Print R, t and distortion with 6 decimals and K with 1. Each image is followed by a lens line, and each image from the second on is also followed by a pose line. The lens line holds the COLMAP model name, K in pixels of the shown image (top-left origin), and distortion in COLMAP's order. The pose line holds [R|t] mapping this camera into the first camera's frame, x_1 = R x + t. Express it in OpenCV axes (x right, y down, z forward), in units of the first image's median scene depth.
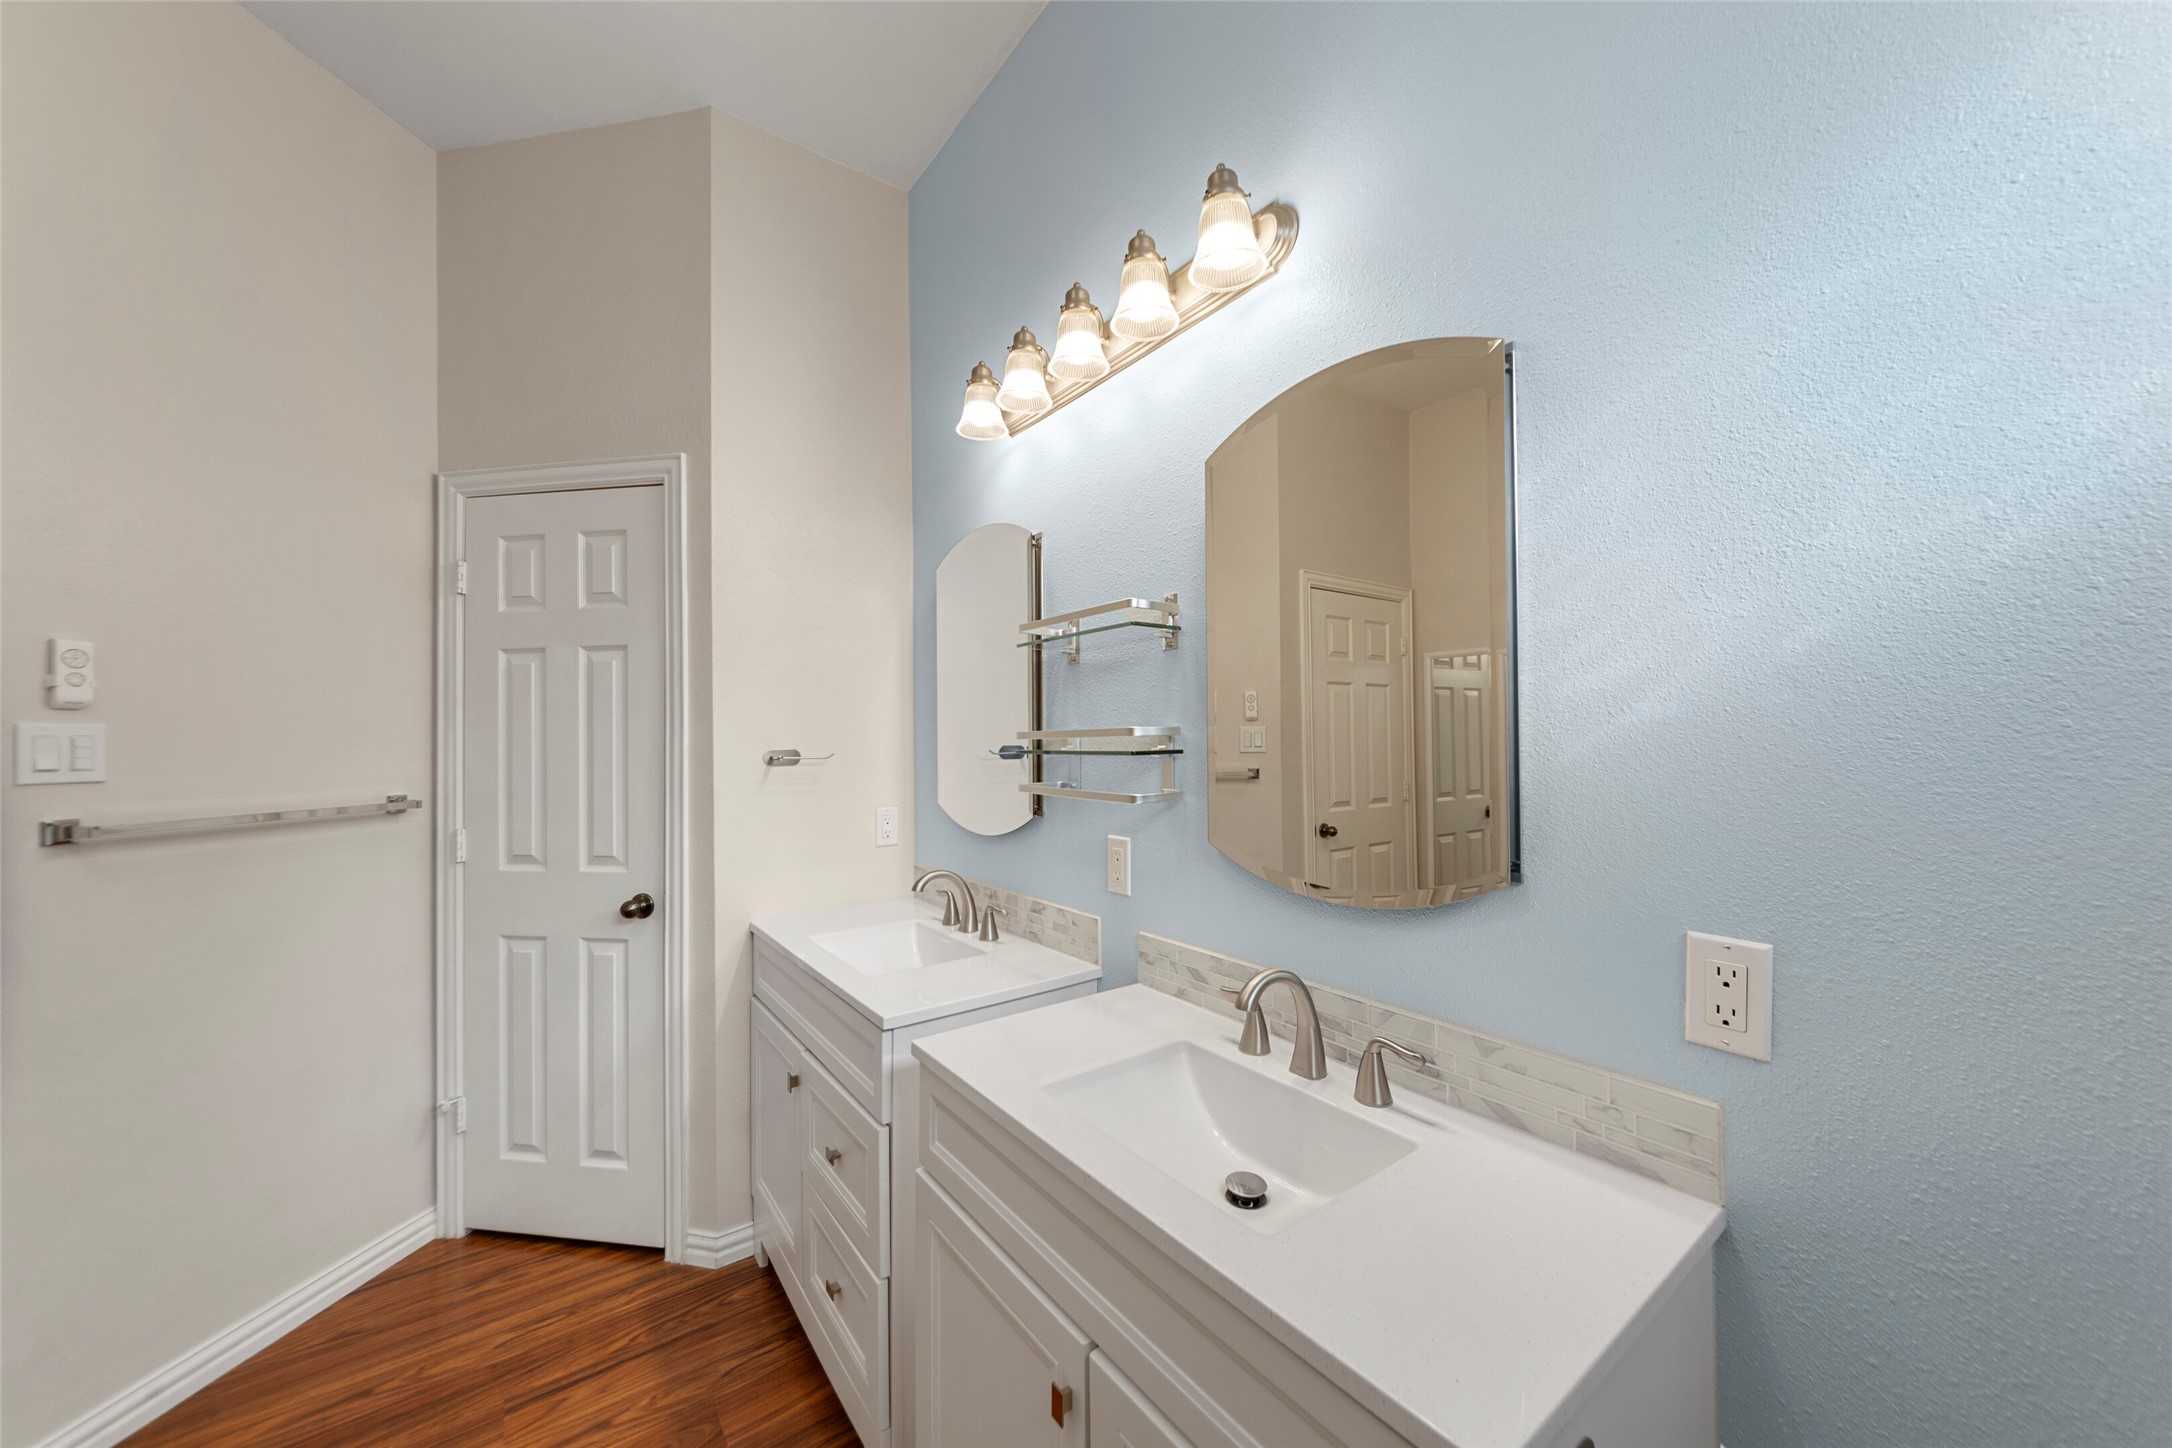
lens RADIAL K [[782.8, 0, 1129.8], [0, 782.8, 736.3], [0, 0, 1]] dist [-0.002088, -0.000248]
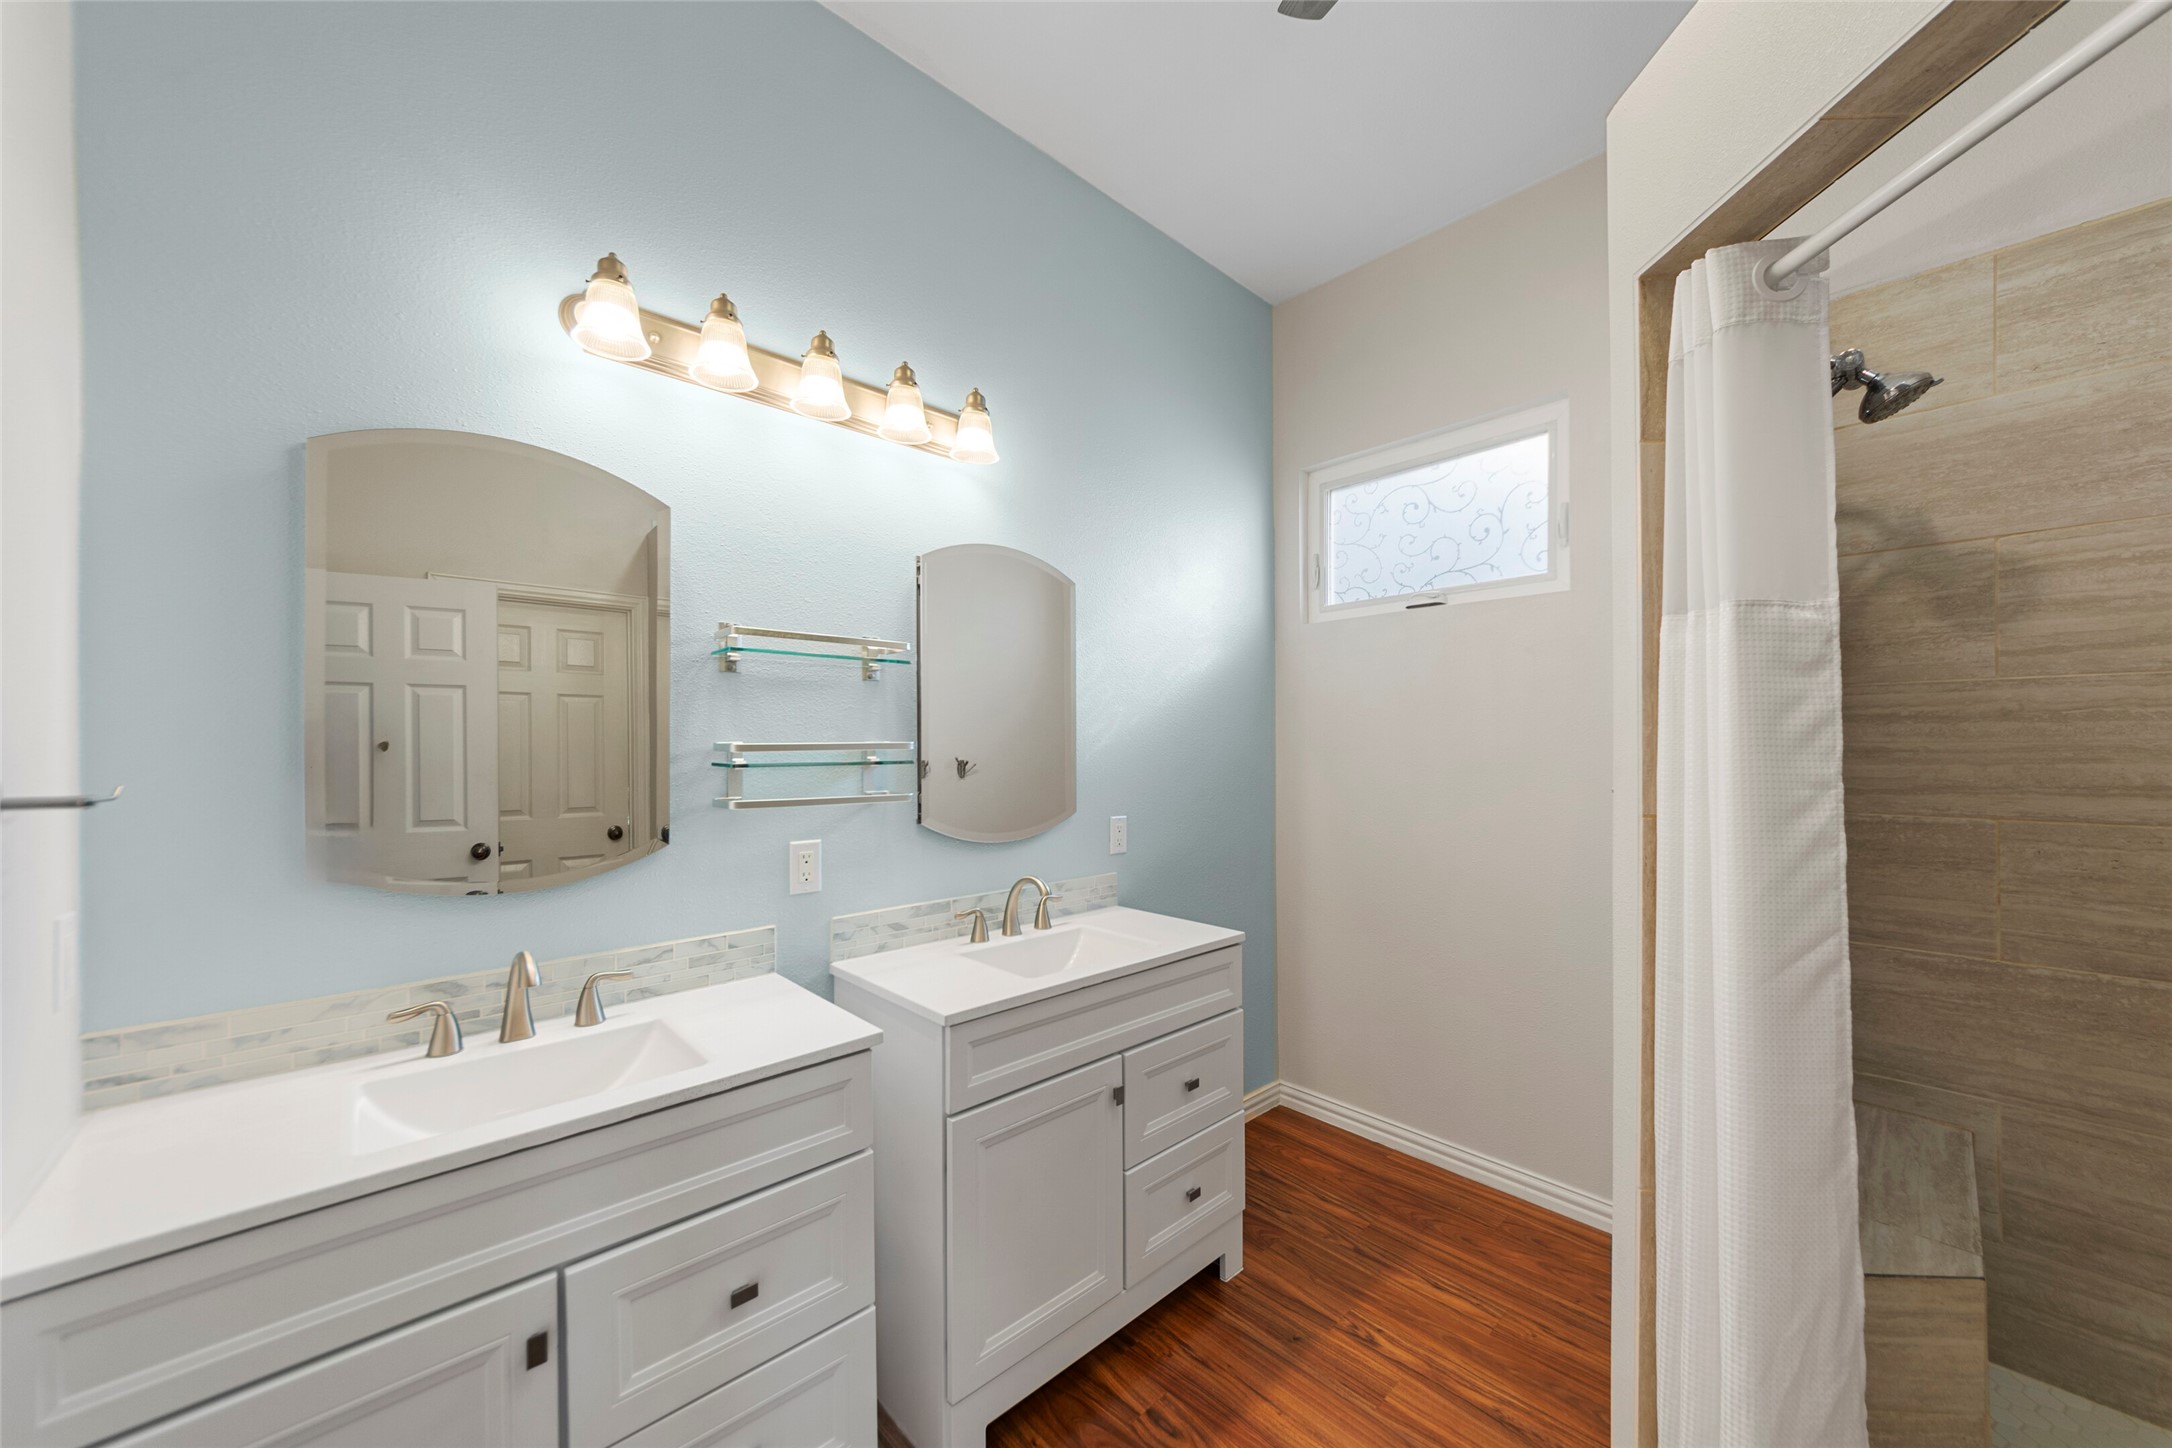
lens RADIAL K [[782.8, 0, 1079.0], [0, 782.8, 735.9], [0, 0, 1]] dist [-0.002088, -0.000248]
pose [[-0.088197, 0.020753, 0.995887, -0.915732], [-0.001483, 0.999779, -0.020966, 0.002819], [-0.996102, -0.003326, -0.088147, 0.572919]]
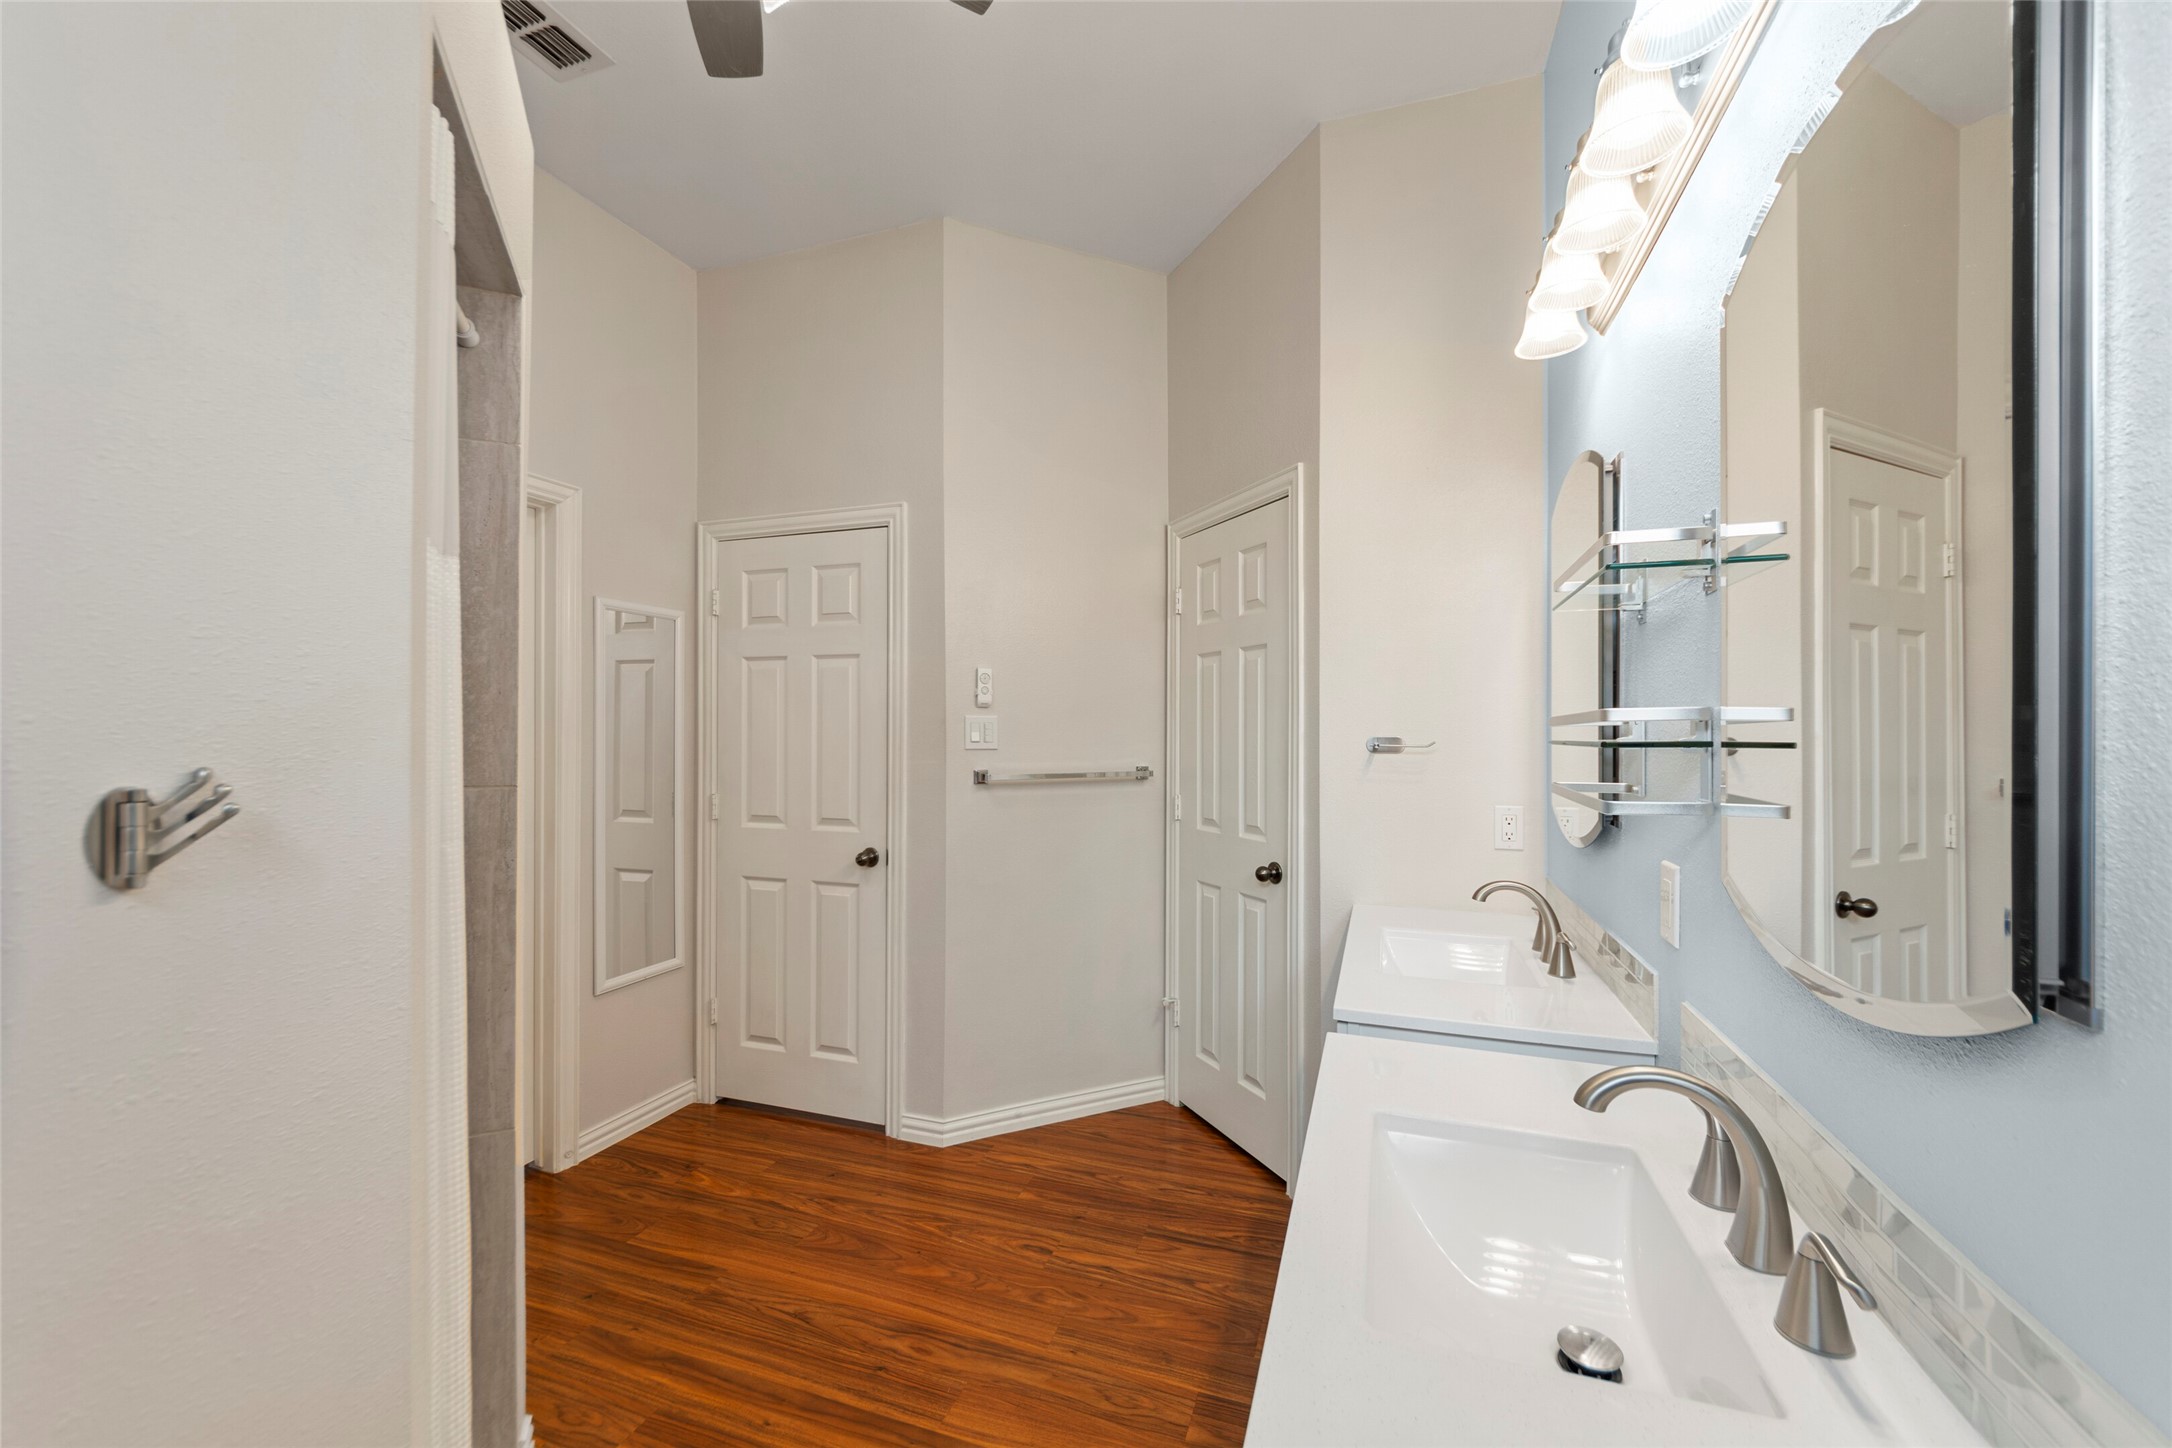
lens RADIAL K [[854.8, 0, 1078.3], [0, 854.8, 737.2], [0, 0, 1]] dist [0.002231, -0.000489]
pose [[0.535836, 0.013163, -0.844220, 0.305040], [-0.002246, 0.999897, 0.014165, 0.003852], [0.844319, -0.005694, 0.535810, 0.113309]]
